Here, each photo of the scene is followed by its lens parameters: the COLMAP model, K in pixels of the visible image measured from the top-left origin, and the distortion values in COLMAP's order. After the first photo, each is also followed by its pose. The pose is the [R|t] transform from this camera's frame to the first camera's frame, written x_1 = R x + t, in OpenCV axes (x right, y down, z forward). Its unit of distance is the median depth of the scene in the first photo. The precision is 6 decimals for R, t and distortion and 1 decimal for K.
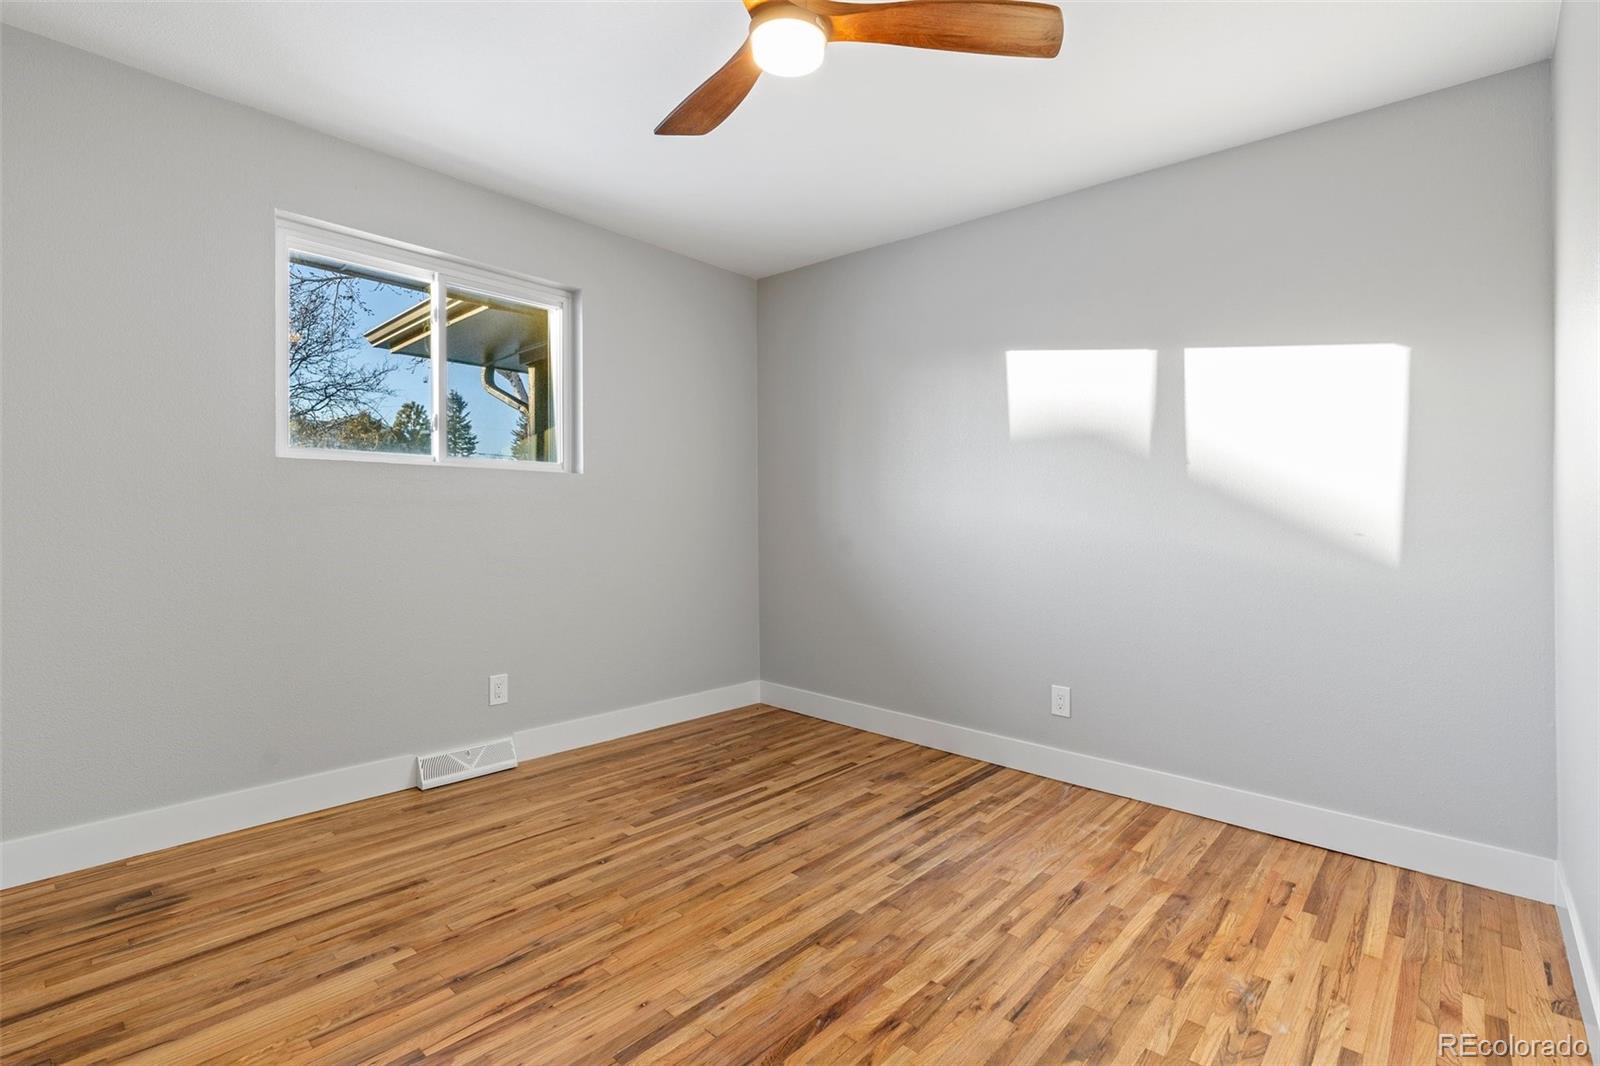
lens RADIAL K [[727.8, 0, 799.6], [0, 727.8, 524.4], [0, 0, 1]] dist [-0.006071, -0.000531]
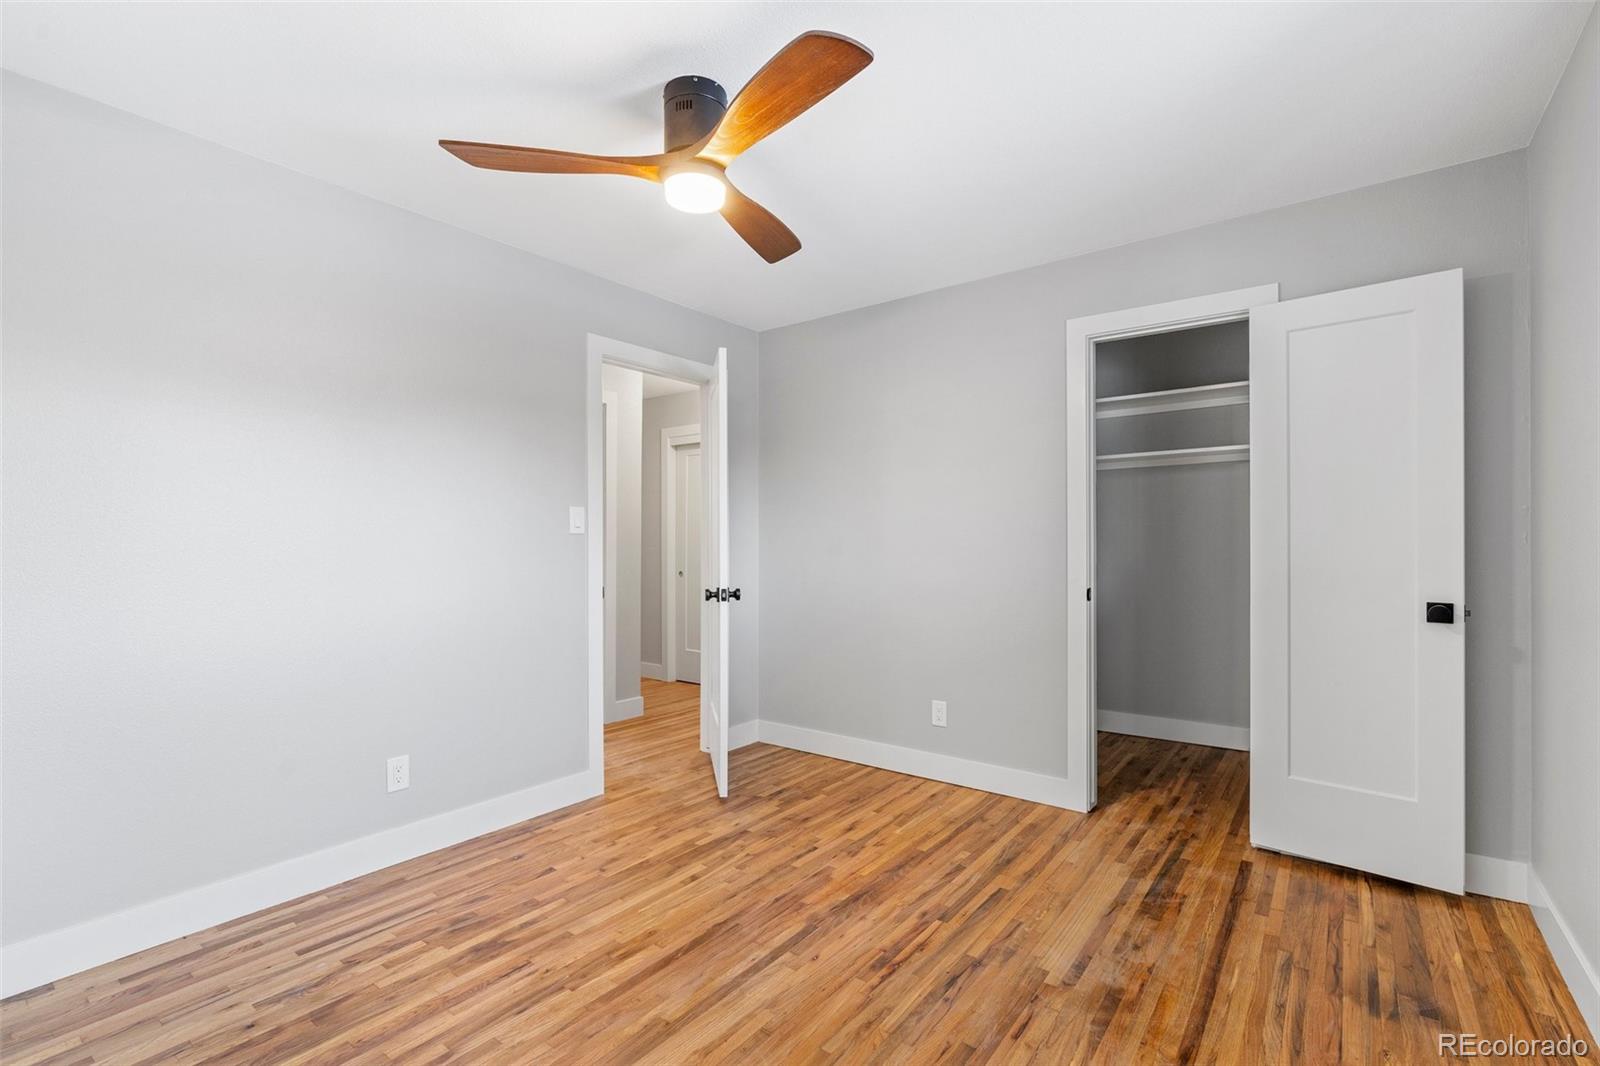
lens RADIAL K [[727.8, 0, 797.9], [0, 727.8, 538.6], [0, 0, 1]] dist [-0.006071, -0.000531]
pose [[-0.996479, -0.008467, -0.083411, -0.067409], [-0.009602, 0.999866, 0.013226, -0.089998], [0.083288, 0.013981, -0.996427, 2.159046]]
